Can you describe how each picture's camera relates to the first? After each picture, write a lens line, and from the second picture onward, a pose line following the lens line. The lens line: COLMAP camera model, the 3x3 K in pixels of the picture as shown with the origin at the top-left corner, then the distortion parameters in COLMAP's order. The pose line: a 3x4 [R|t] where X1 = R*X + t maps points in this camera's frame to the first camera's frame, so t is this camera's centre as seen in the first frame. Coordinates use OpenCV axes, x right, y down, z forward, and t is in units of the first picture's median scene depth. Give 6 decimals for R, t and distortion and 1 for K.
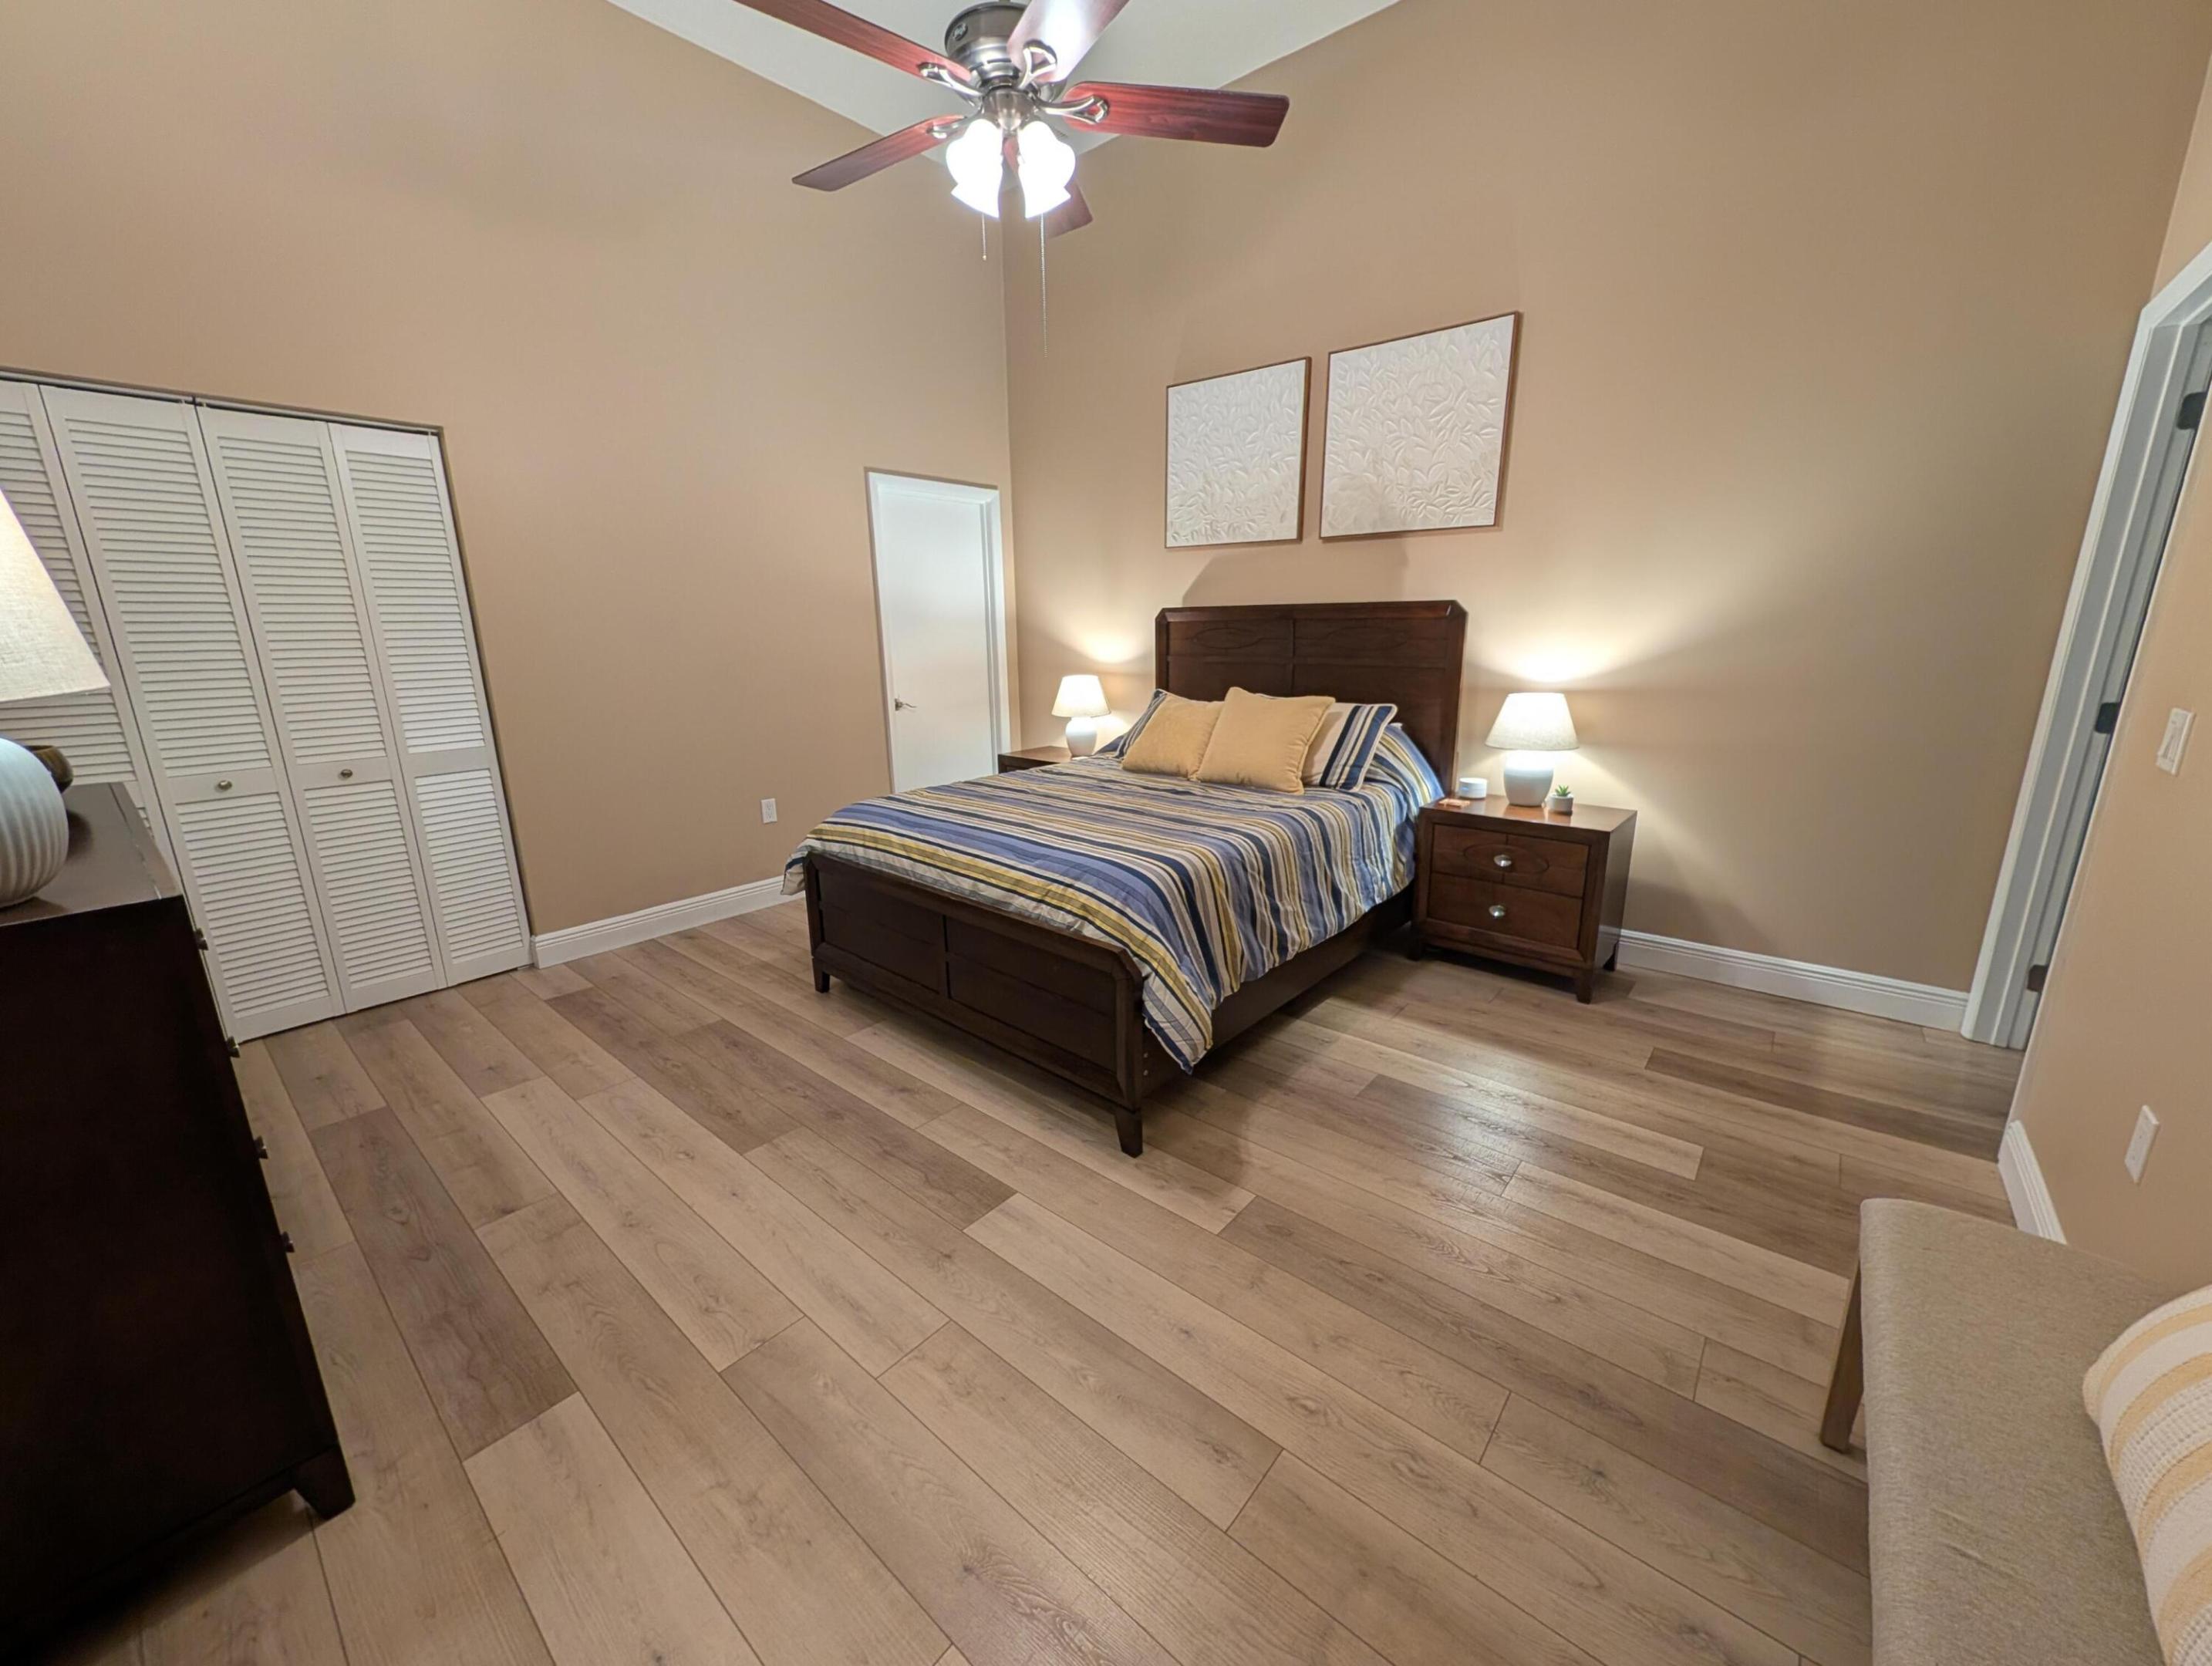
lens RADIAL K [[842.9, 0, 1106.0], [0, 842.9, 833.0], [0, 0, 1]] dist [0.013335, 0.000047]
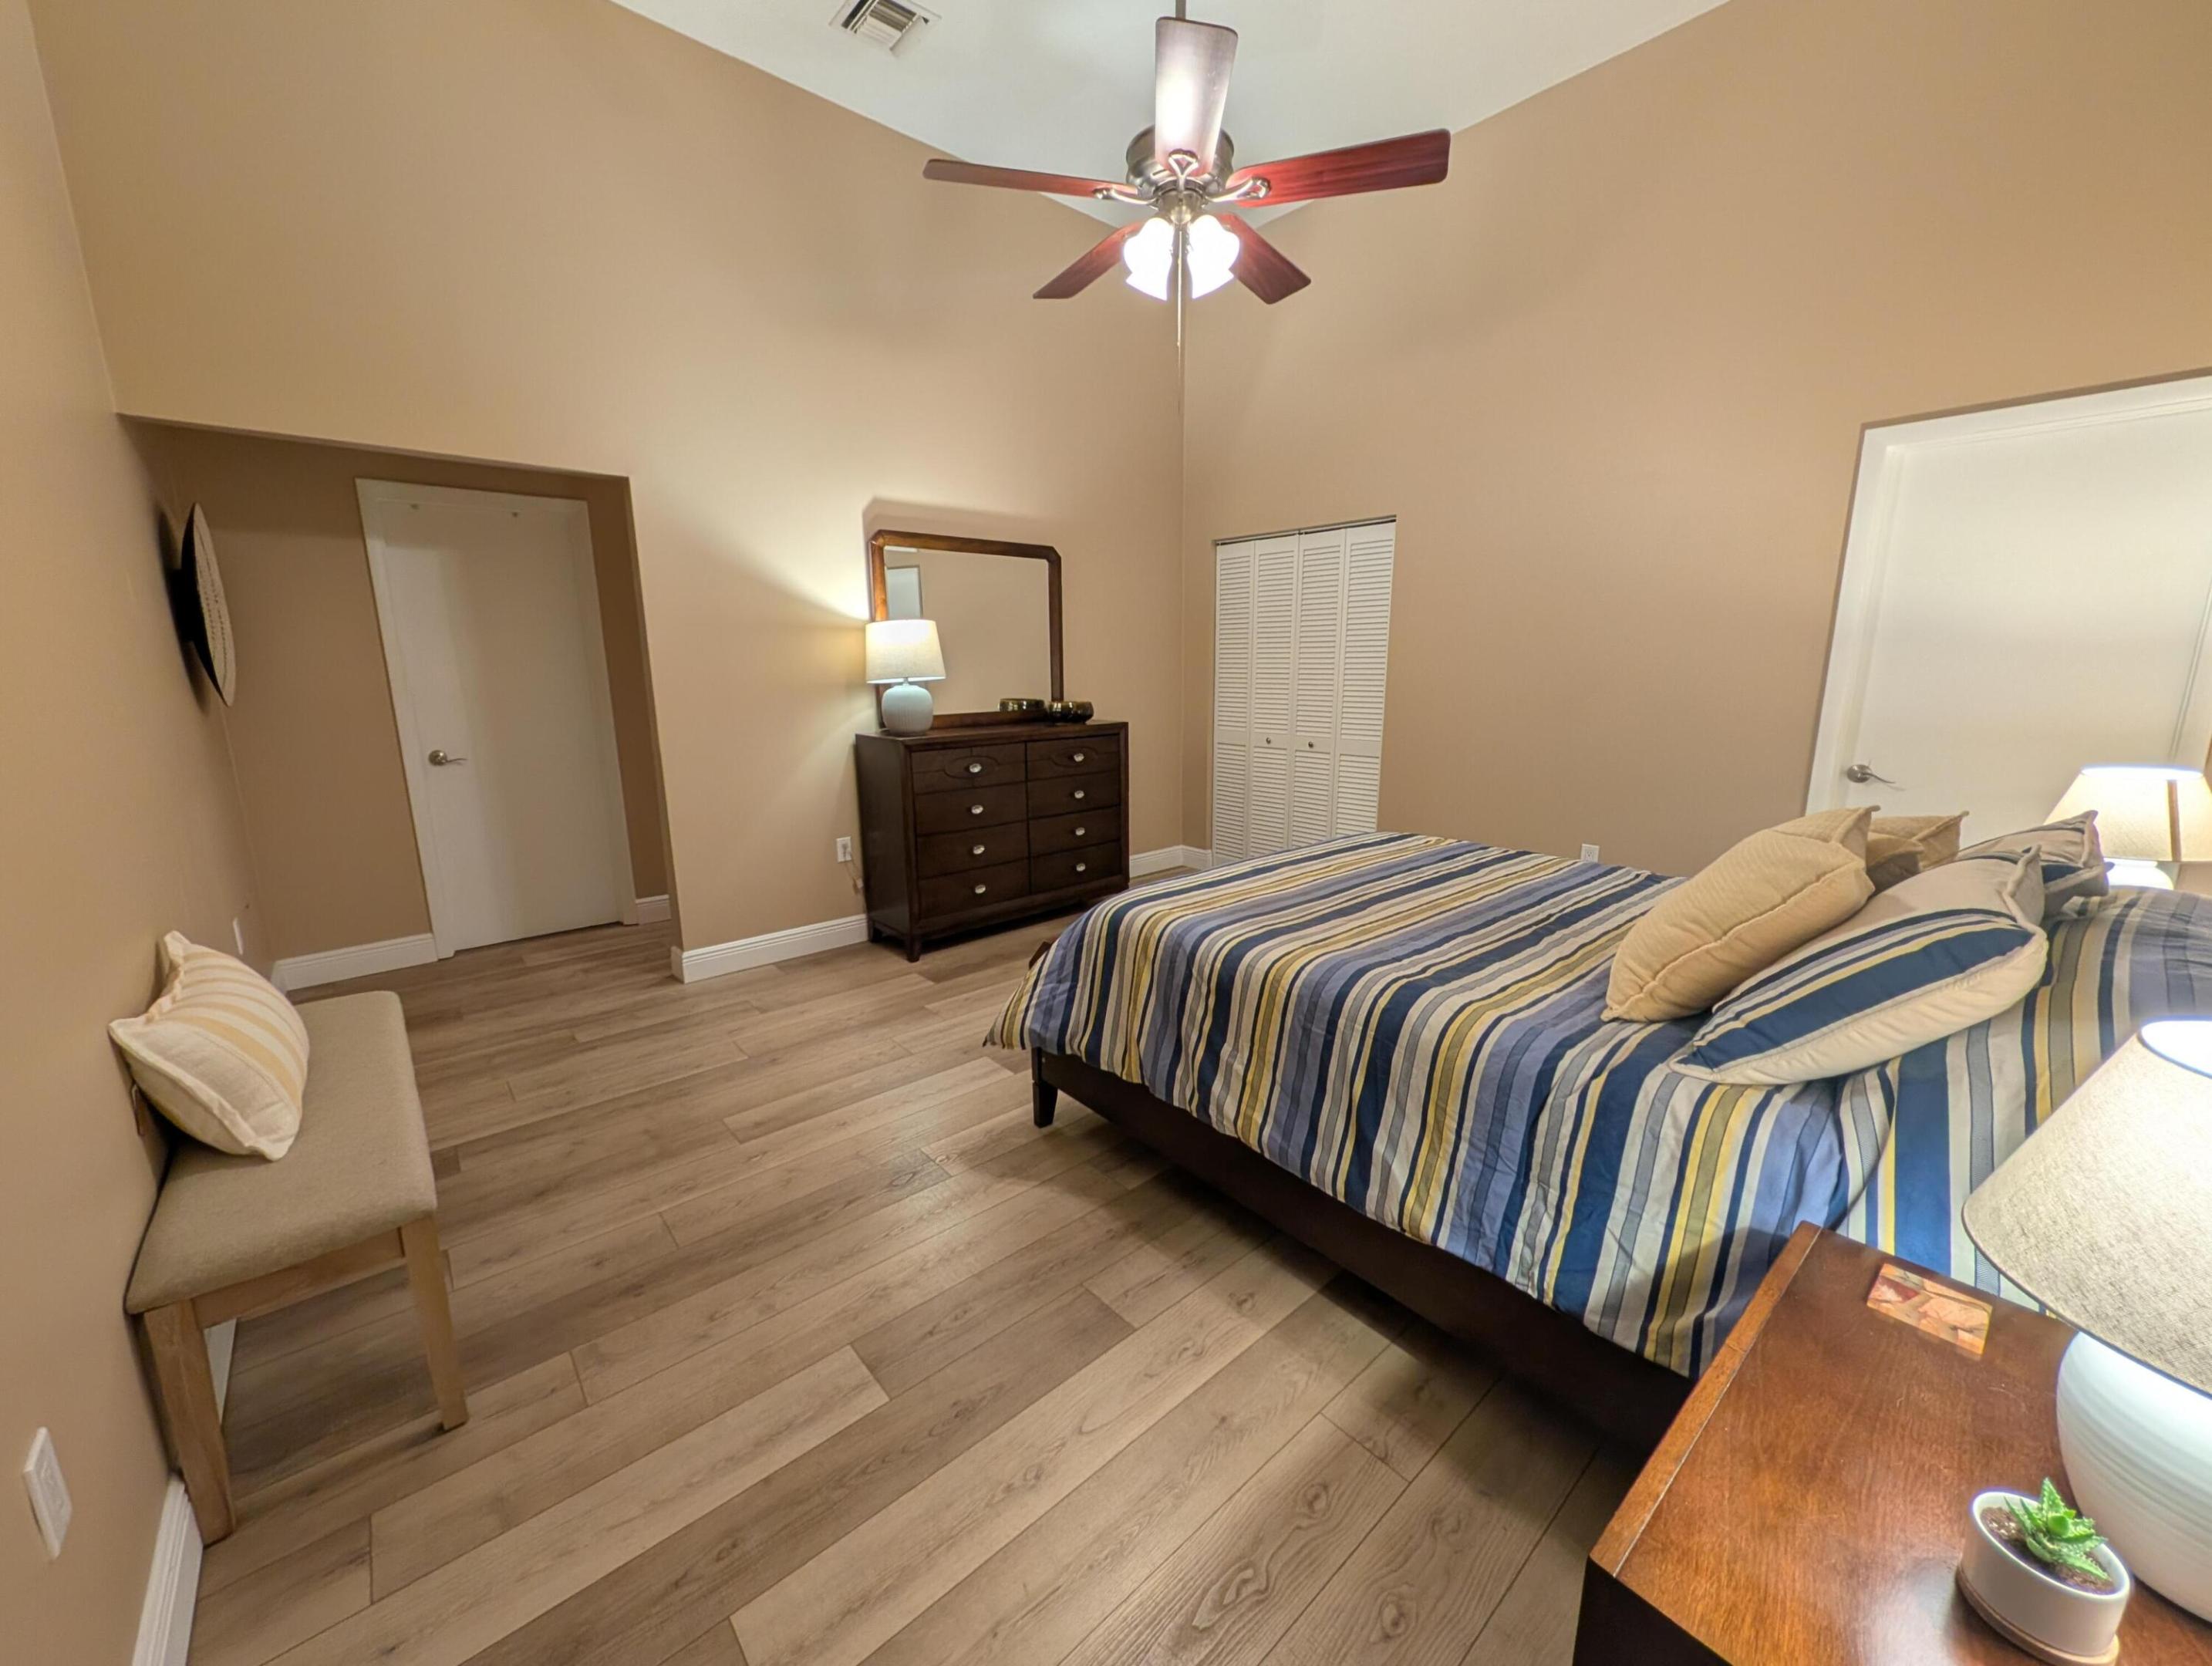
lens RADIAL K [[859.7, 0, 1106.0], [0, 859.7, 833.0], [0, 0, 1]] dist [-0.000392, -0.000044]
pose [[-0.149249, 0.206721, -0.966949, 1.012174], [-0.240418, 0.940970, 0.238276, -0.266564], [0.959126, 0.268035, -0.090739, 1.054491]]
